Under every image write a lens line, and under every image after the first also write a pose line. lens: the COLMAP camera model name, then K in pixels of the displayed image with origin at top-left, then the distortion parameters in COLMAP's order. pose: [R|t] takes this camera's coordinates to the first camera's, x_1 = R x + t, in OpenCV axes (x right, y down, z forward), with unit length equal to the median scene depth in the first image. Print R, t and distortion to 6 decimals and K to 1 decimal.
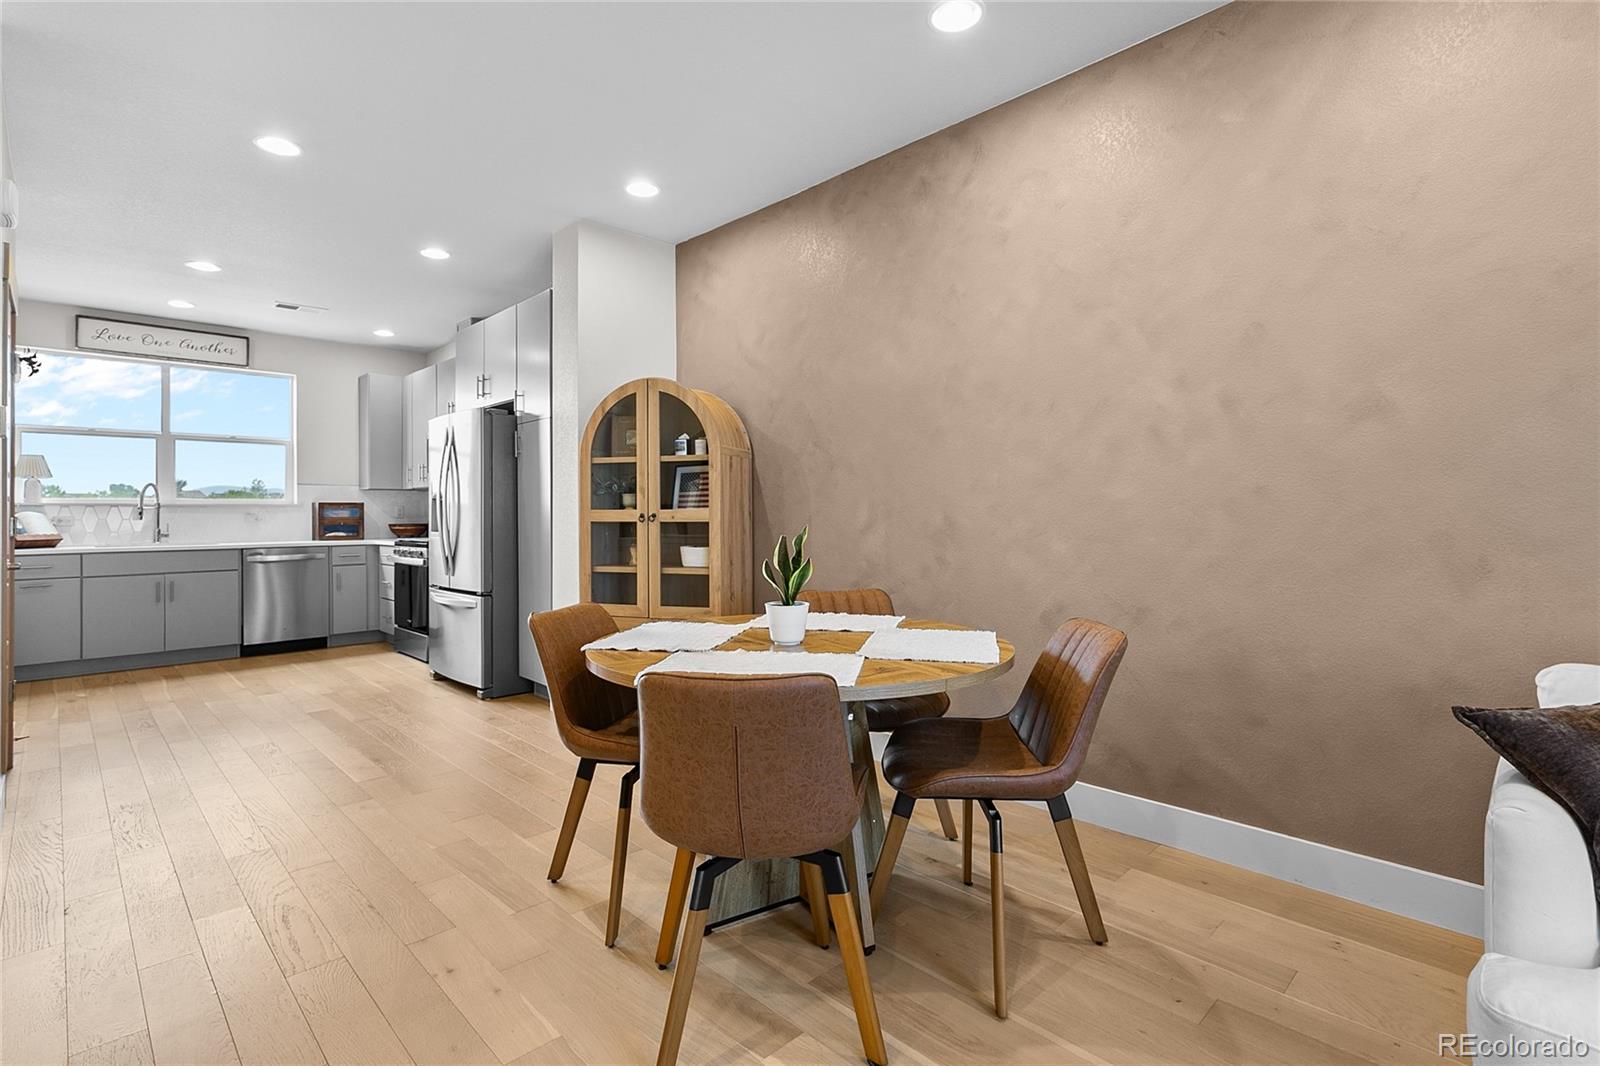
lens RADIAL K [[767.3, 0, 788.2], [0, 767.3, 508.0], [0, 0, 1]] dist [0.003697, 0.003355]
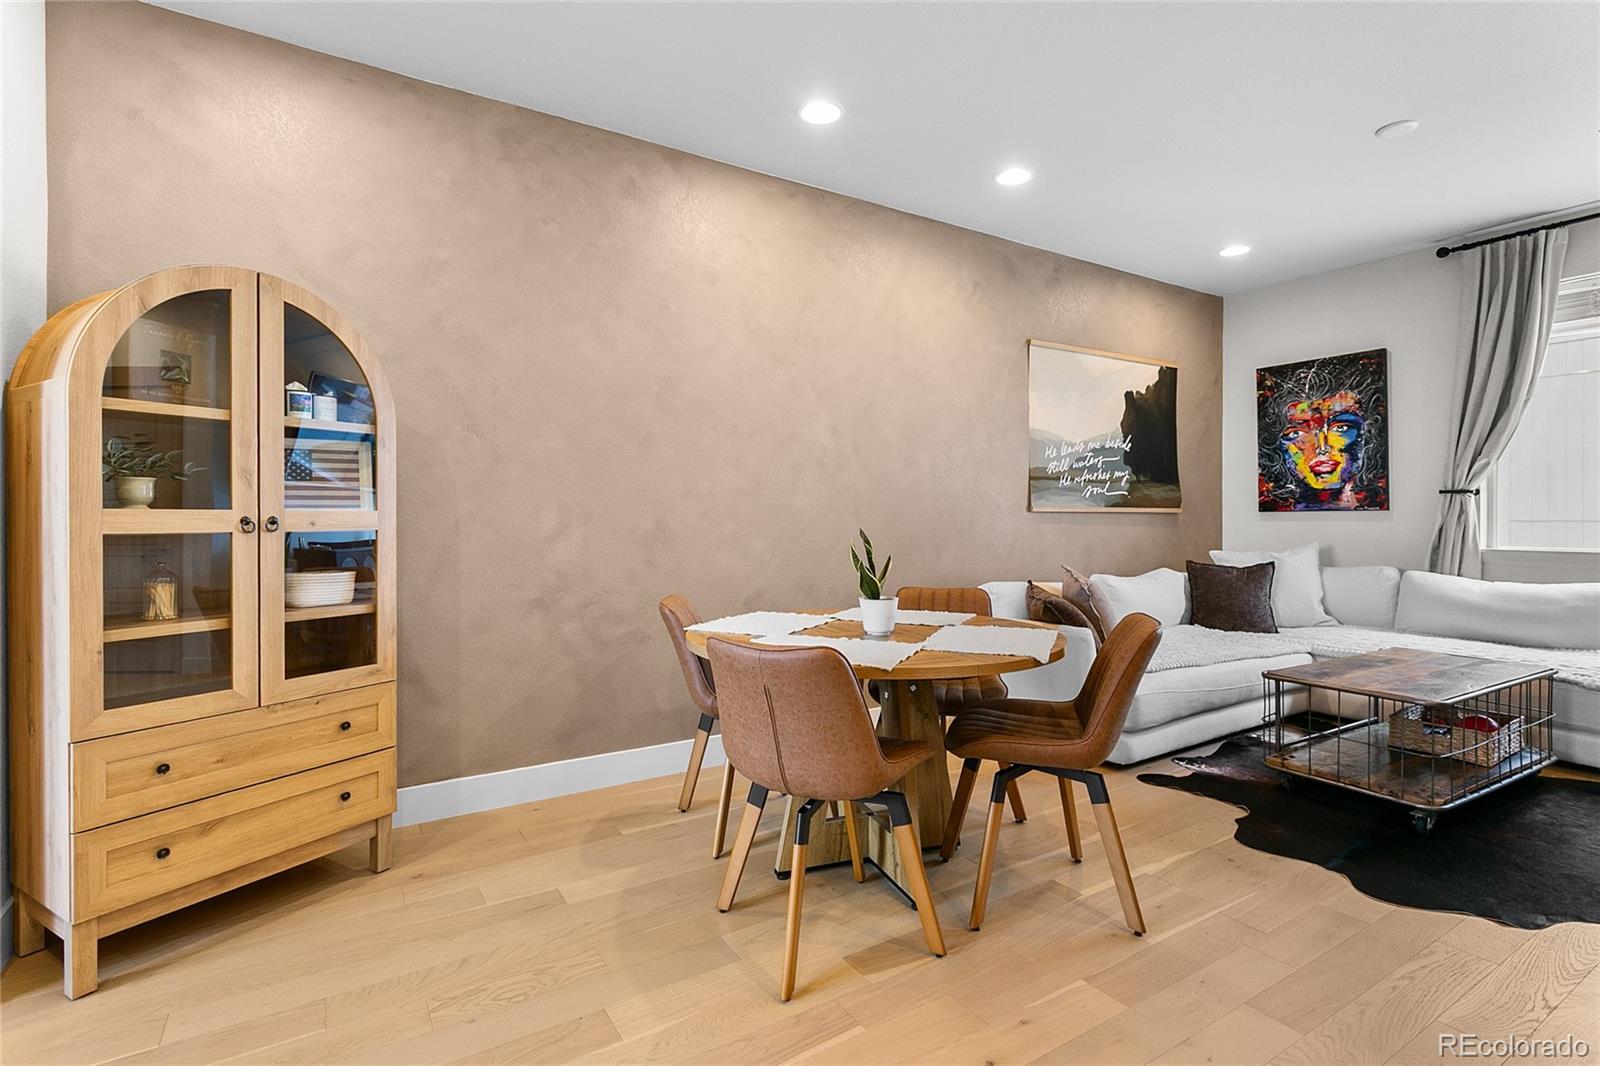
lens RADIAL K [[767.3, 0, 790.2], [0, 767.3, 517.4], [0, 0, 1]] dist [0.003697, 0.003355]
pose [[0.201665, 0.004062, 0.979446, -0.448138], [-0.006069, 0.999977, -0.002898, 0.004735], [-0.979436, -0.005360, 0.201685, 0.360522]]
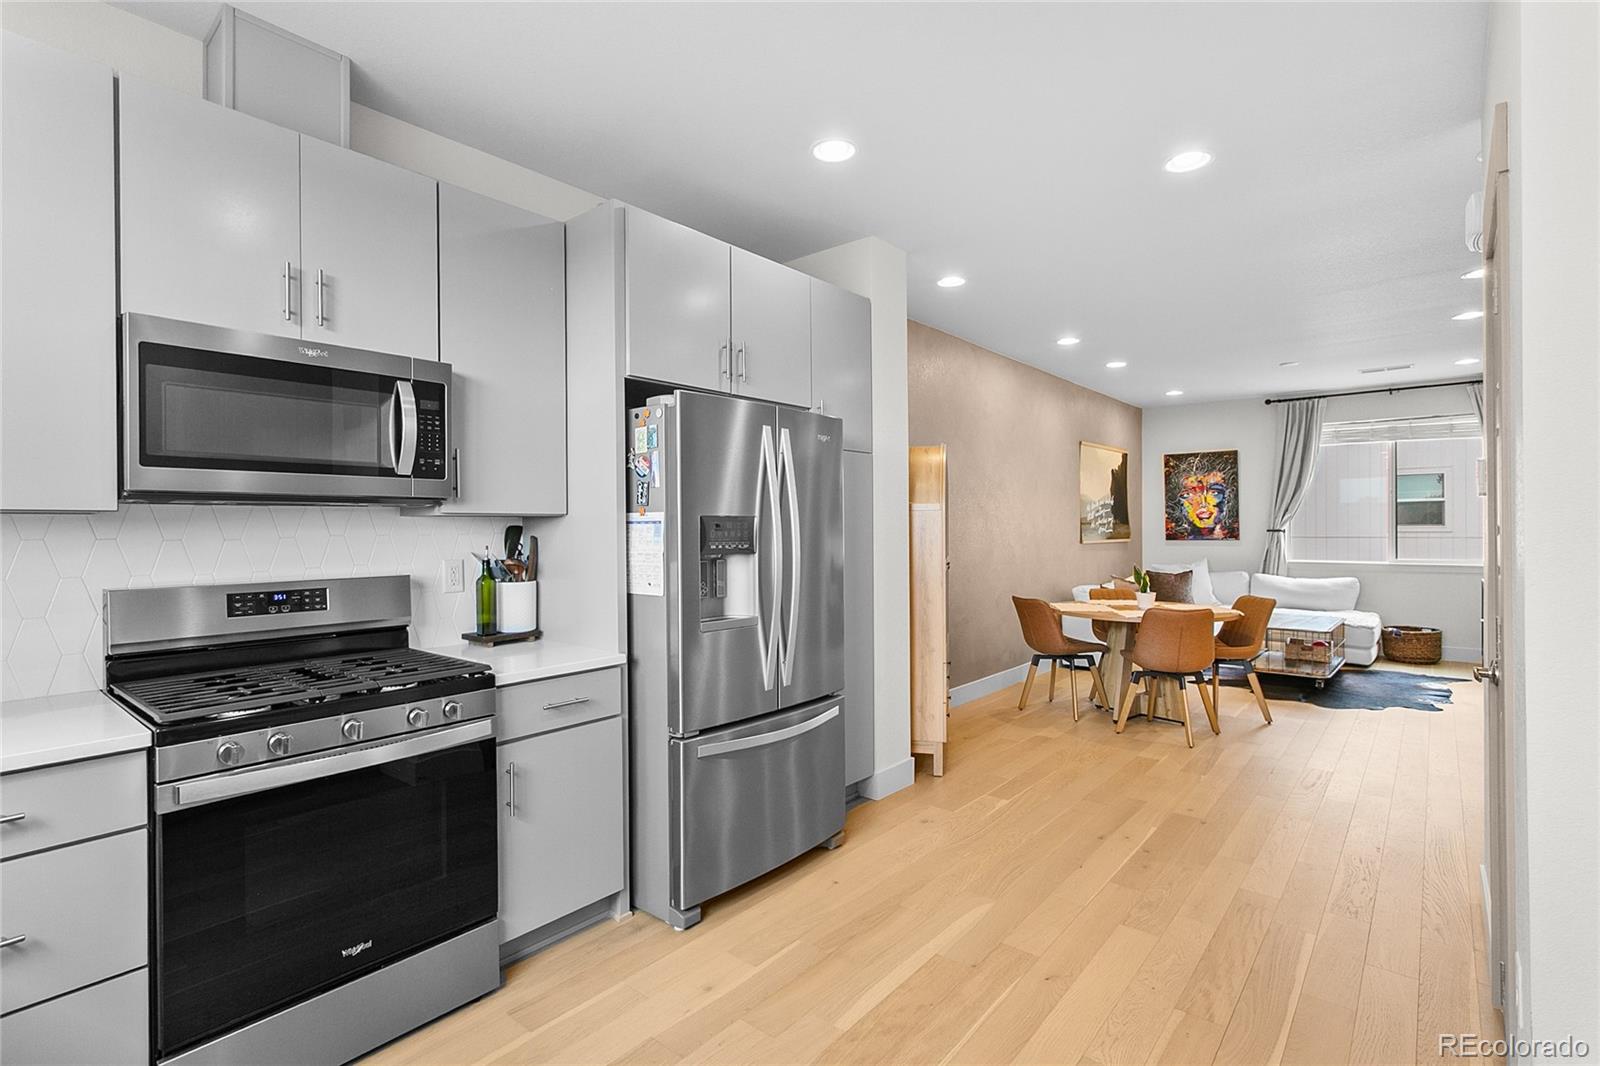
lens RADIAL K [[767.3, 0, 796.4], [0, 767.3, 530.3], [0, 0, 1]] dist [0.003697, 0.003355]
pose [[-0.112620, 0.004050, 0.993630, -0.905838], [0.000215, 0.999992, -0.004052, -0.023915], [-0.993638, -0.000243, -0.112620, 0.941138]]
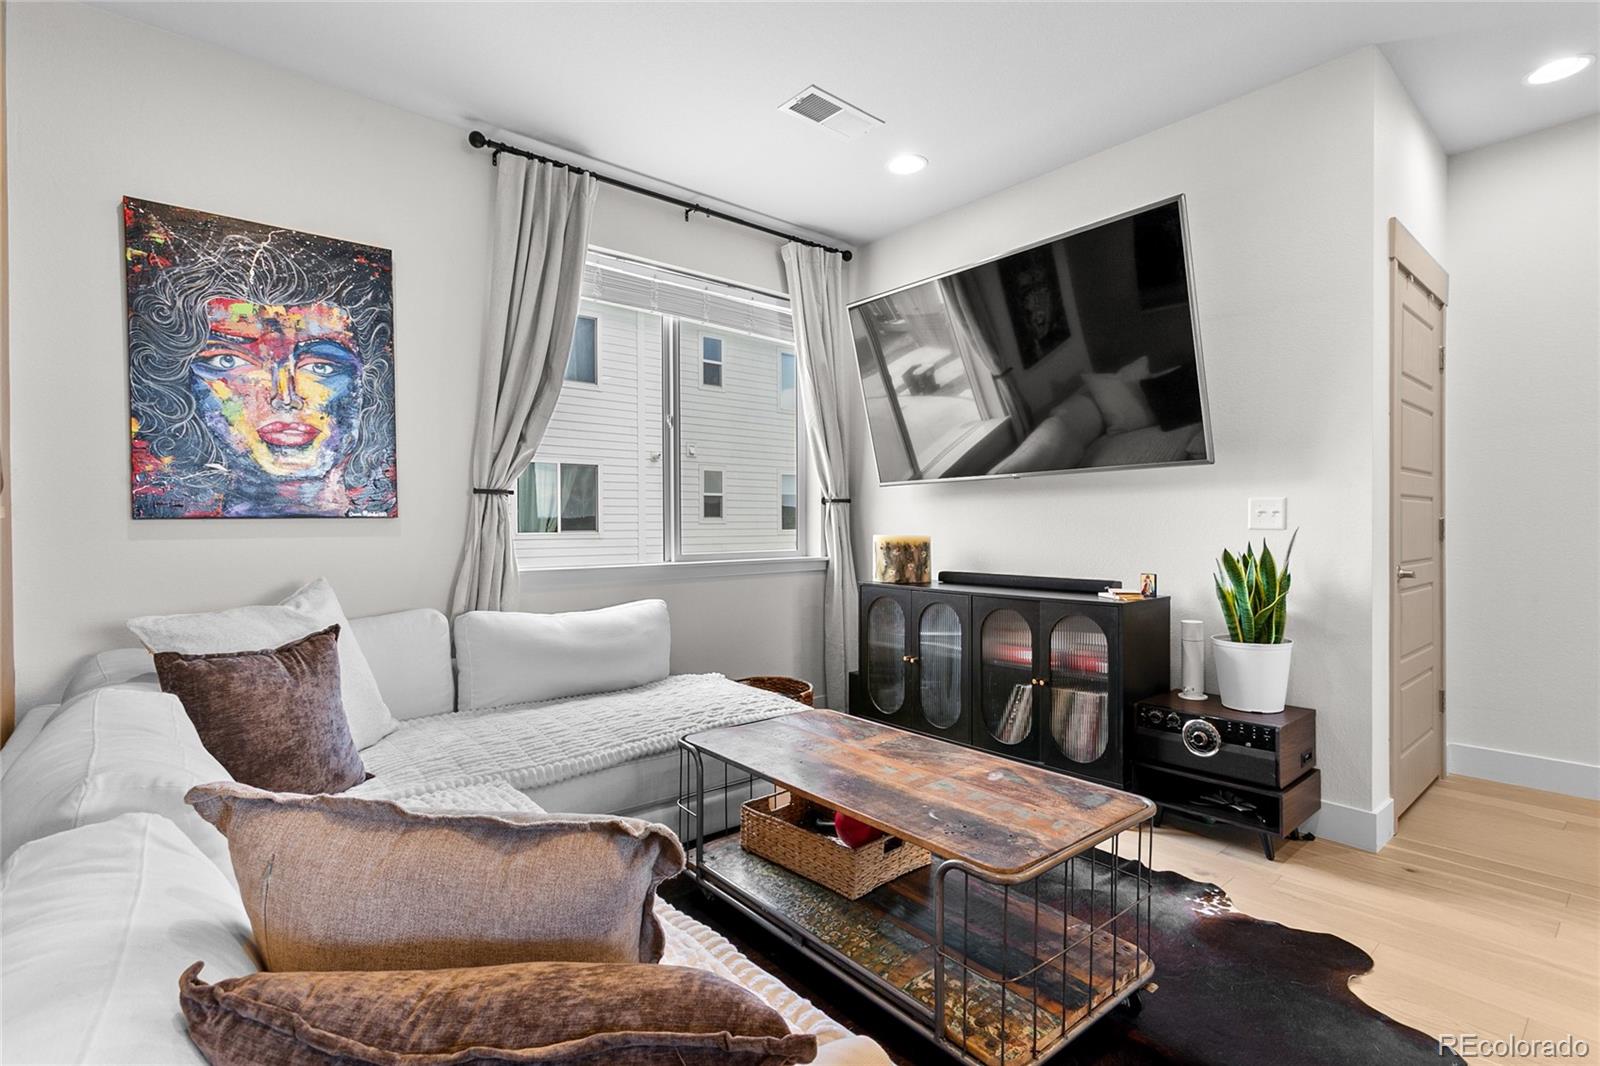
lens RADIAL K [[767.3, 0, 794.0], [0, 767.3, 523.2], [0, 0, 1]] dist [0.003697, 0.003355]
pose [[-0.998456, 0.012558, 0.054113, 0.236385], [0.012178, 0.999899, -0.007331, 0.001114], [-0.054200, -0.006661, -0.998508, 0.389257]]
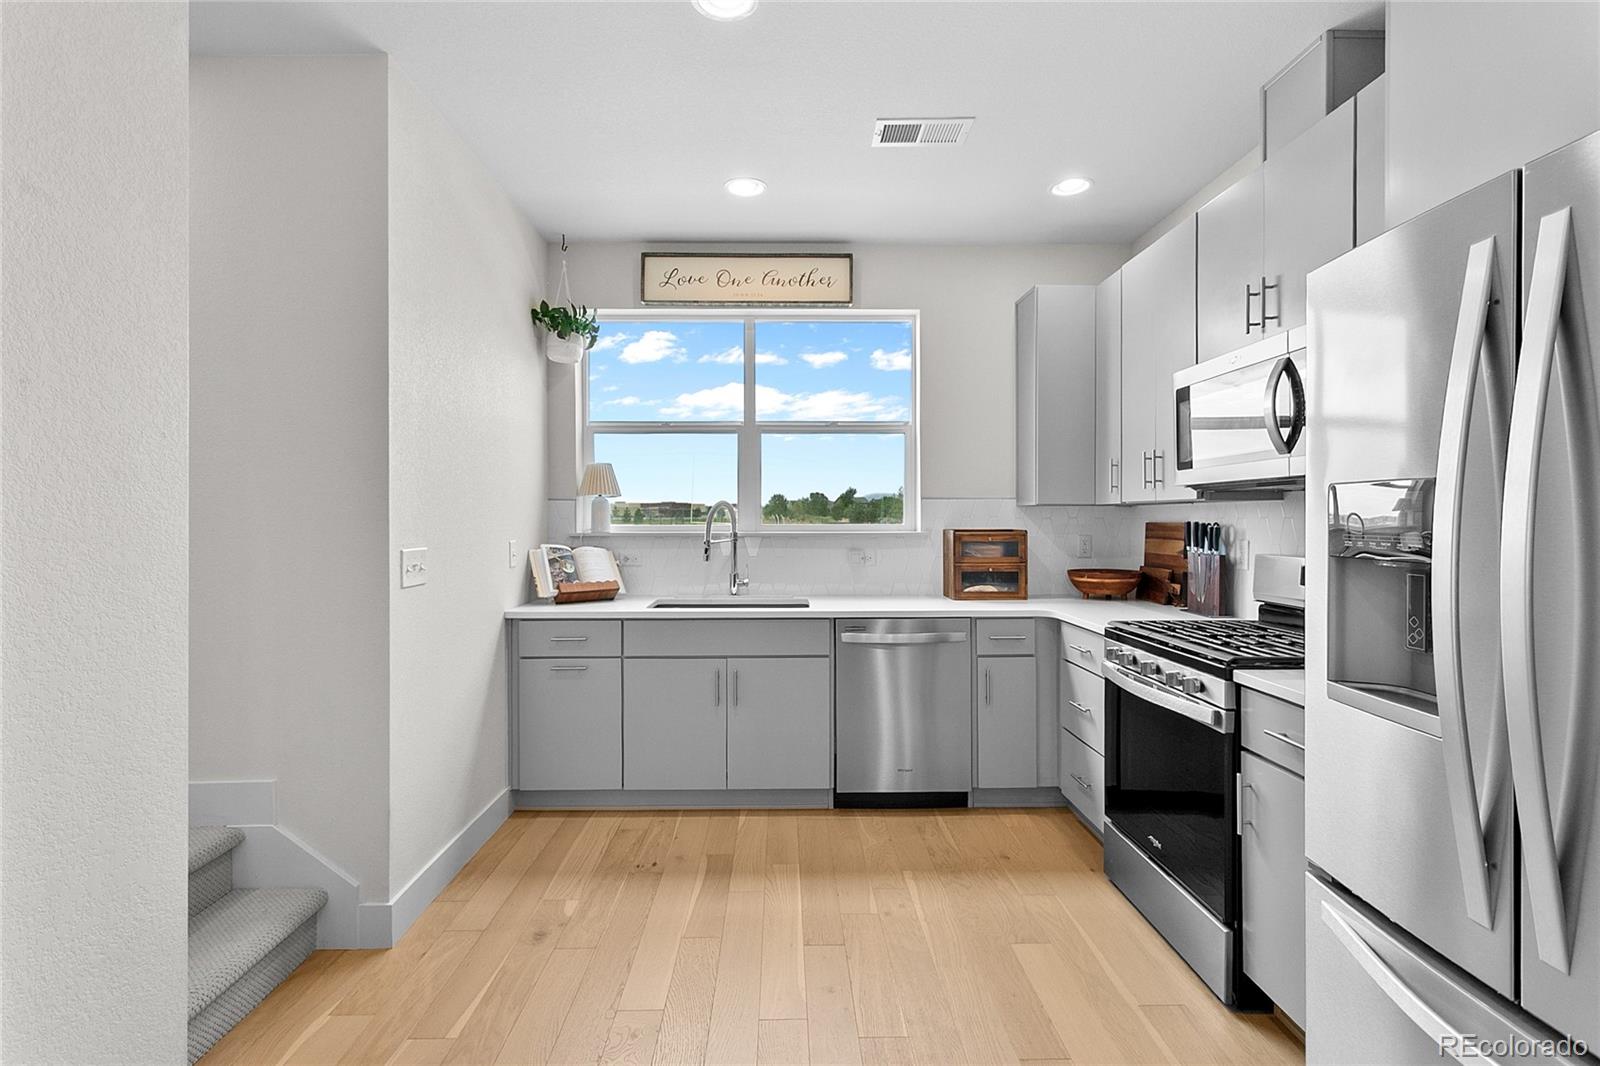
lens RADIAL K [[767.3, 0, 789.8], [0, 767.3, 519.4], [0, 0, 1]] dist [0.003697, 0.003355]
pose [[0.729003, 0.005708, -0.684486, -0.394055], [0.001946, 0.999944, 0.010412, -0.026569], [0.684507, -0.008923, 0.728951, 0.638481]]
